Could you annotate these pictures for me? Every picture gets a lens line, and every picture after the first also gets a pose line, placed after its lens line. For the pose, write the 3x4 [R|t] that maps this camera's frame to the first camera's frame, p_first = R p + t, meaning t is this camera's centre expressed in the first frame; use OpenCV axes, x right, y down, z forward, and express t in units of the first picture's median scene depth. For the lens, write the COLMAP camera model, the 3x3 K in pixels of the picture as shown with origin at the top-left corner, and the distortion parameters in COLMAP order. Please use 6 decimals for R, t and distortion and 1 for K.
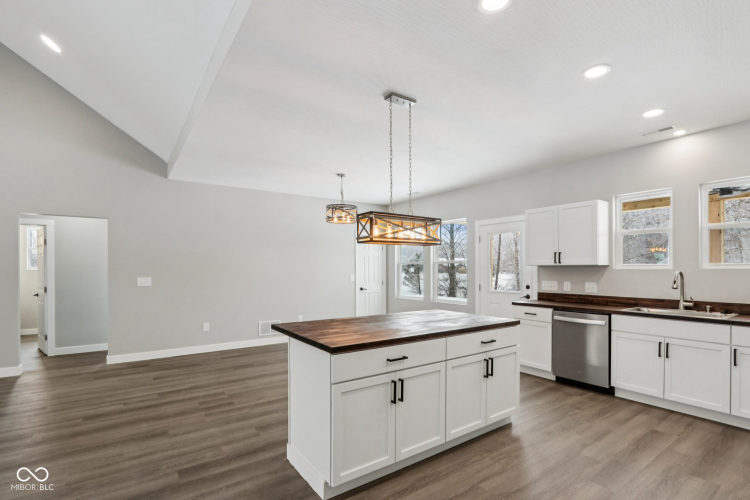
lens RADIAL K [[351.0, 0, 374.8], [0, 351.0, 261.7], [0, 0, 1]] dist [-0.003174, -0.000911]
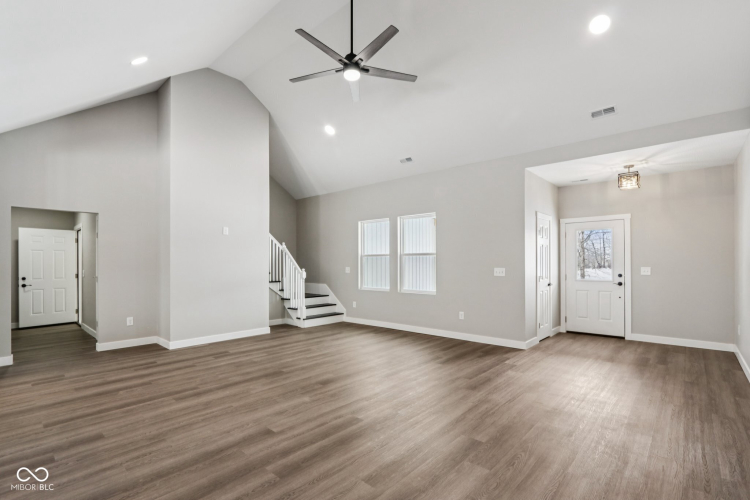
lens RADIAL K [[351.0, 0, 374.8], [0, 351.0, 261.7], [0, 0, 1]] dist [-0.003174, -0.000911]
pose [[-0.976528, 0.006350, -0.215295, -1.194915], [0.009378, 0.999871, -0.013045, 0.049697], [0.215185, -0.014757, -0.976462, 2.091717]]
